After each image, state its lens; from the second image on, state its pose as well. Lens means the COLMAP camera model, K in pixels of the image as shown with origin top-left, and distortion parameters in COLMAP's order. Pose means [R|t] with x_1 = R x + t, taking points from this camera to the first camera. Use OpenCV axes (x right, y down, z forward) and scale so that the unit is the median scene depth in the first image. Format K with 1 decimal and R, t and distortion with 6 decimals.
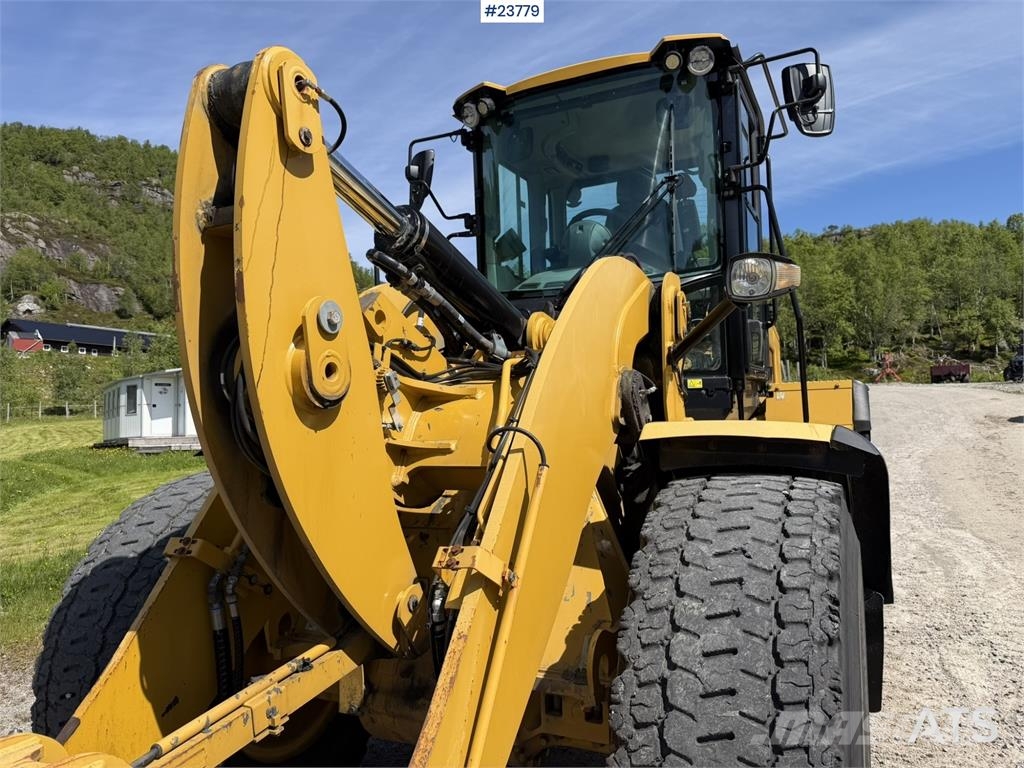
lens RADIAL K [[717.7, 0, 514.2], [0, 717.7, 377.1], [0, 0, 1]] dist [0.033722, -0.039895]
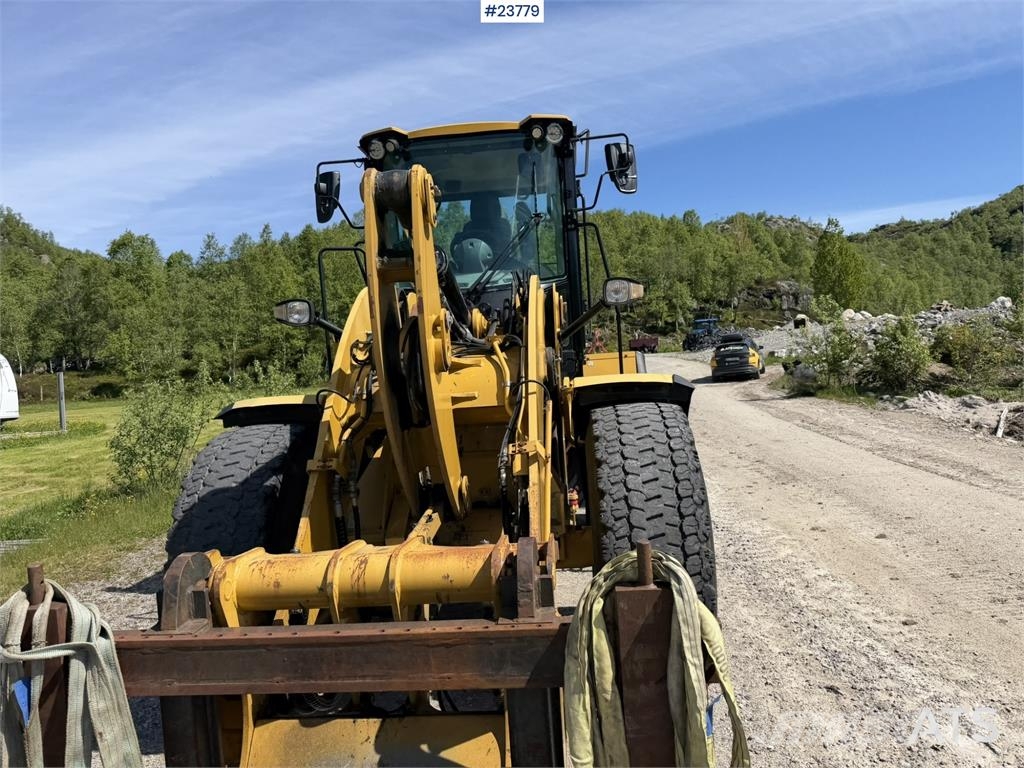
lens RADIAL K [[717.7, 0, 514.2], [0, 717.7, 377.1], [0, 0, 1]] dist [0.033722, -0.039895]
pose [[0.932410, -0.030788, 0.360090, -0.292782], [0.019045, 0.999166, 0.036117, -0.000407], [-0.360901, -0.026818, 0.932218, -0.281252]]
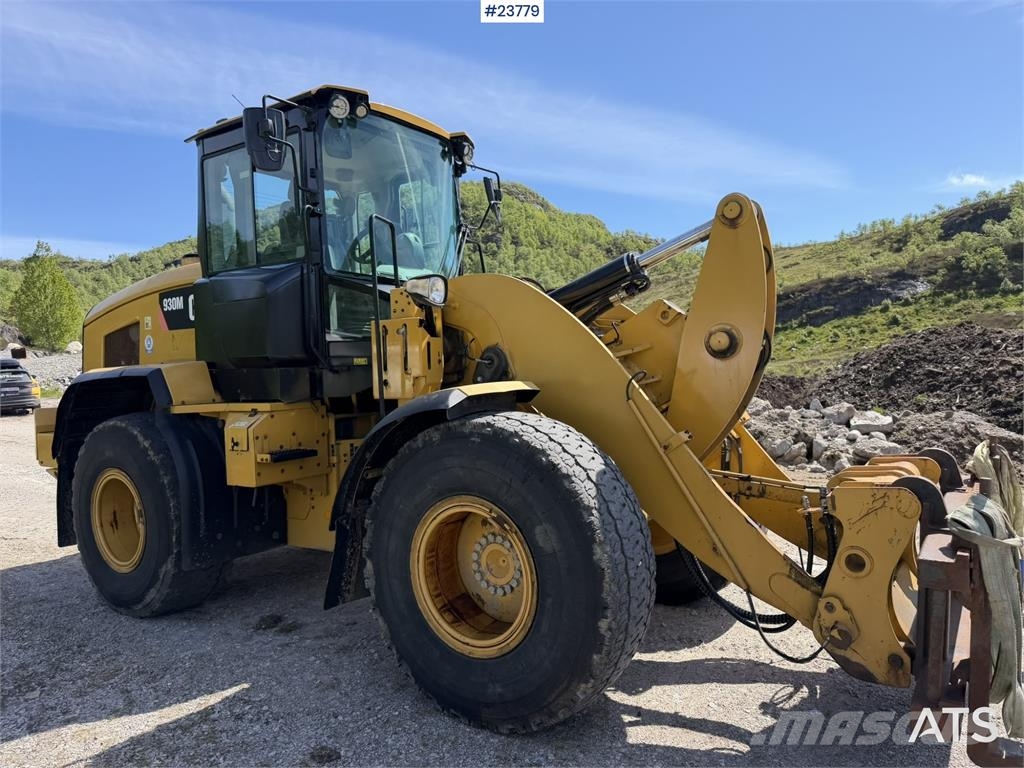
lens RADIAL K [[717.7, 0, 514.2], [0, 717.7, 377.1], [0, 0, 1]] dist [0.033722, -0.039895]
pose [[0.150456, 0.012134, 0.988542, -1.060001], [-0.007448, 0.999910, -0.011140, 0.053622], [-0.988589, -0.005686, 0.150533, 0.540374]]
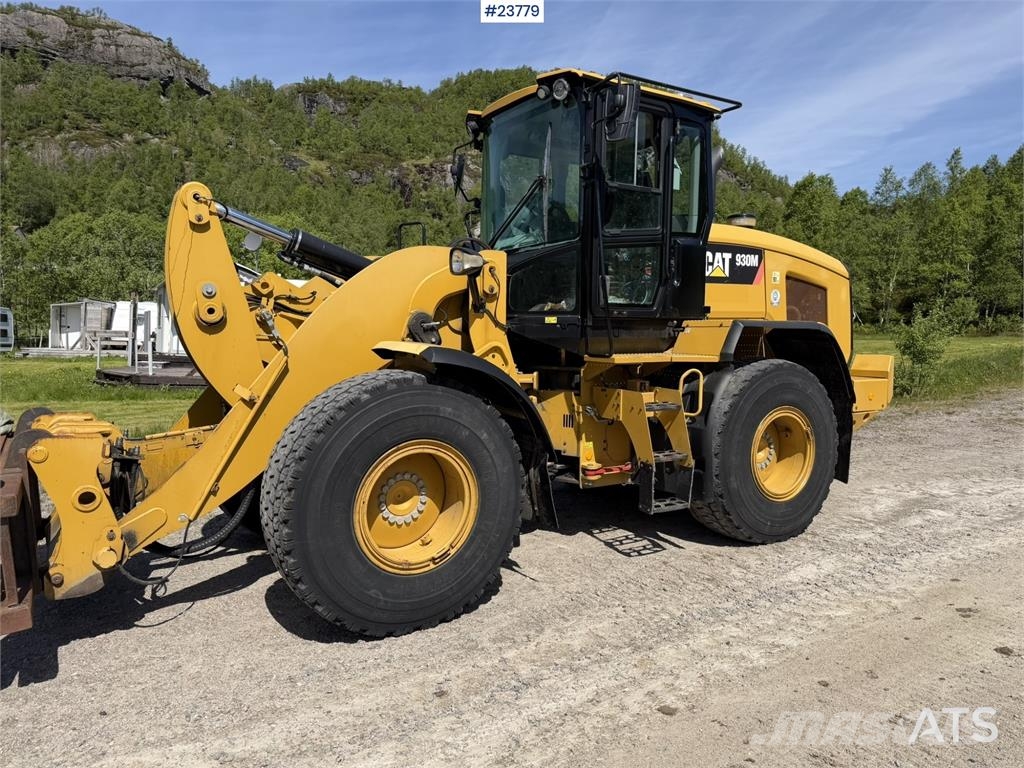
lens RADIAL K [[717.7, 0, 514.2], [0, 717.7, 377.1], [0, 0, 1]] dist [0.033722, -0.039895]
pose [[0.849781, 0.078358, -0.521279, 0.787573], [-0.017054, 0.992459, 0.121384, -0.041738], [0.526860, -0.094260, 0.844709, -0.236054]]
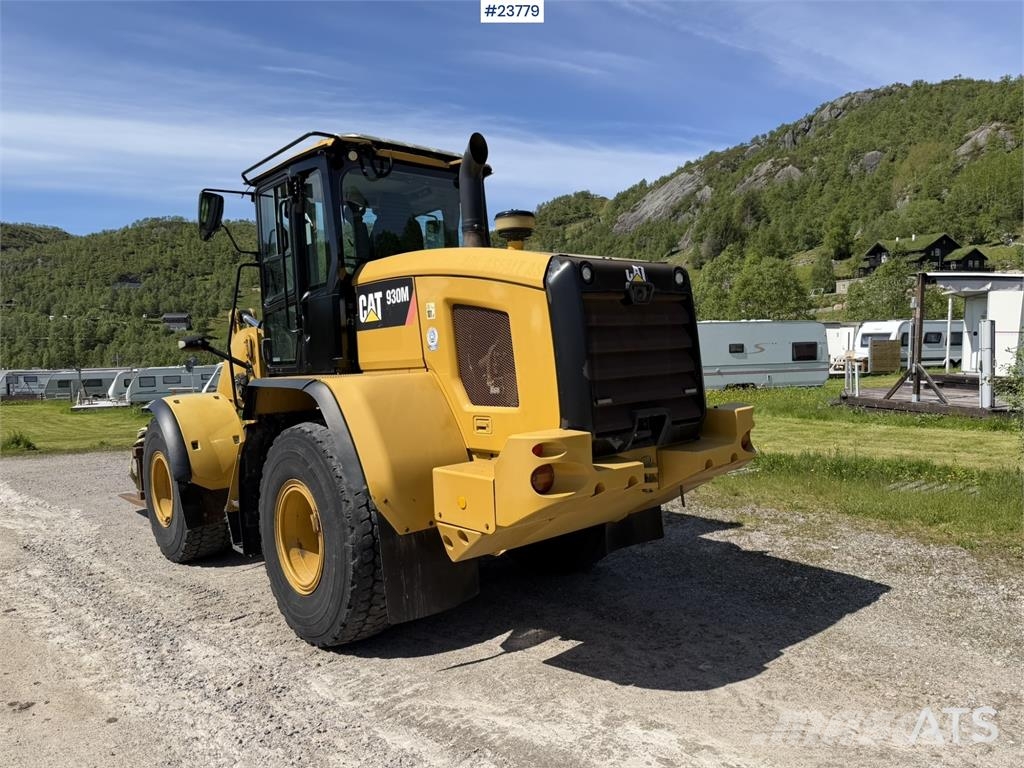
lens RADIAL K [[717.7, 0, 514.2], [0, 717.7, 377.1], [0, 0, 1]] dist [0.033722, -0.039895]
pose [[-0.383890, 0.080667, -0.919849, 1.388992], [0.097043, 0.994185, 0.046686, -0.013798], [0.918265, -0.071343, -0.389485, 1.834265]]
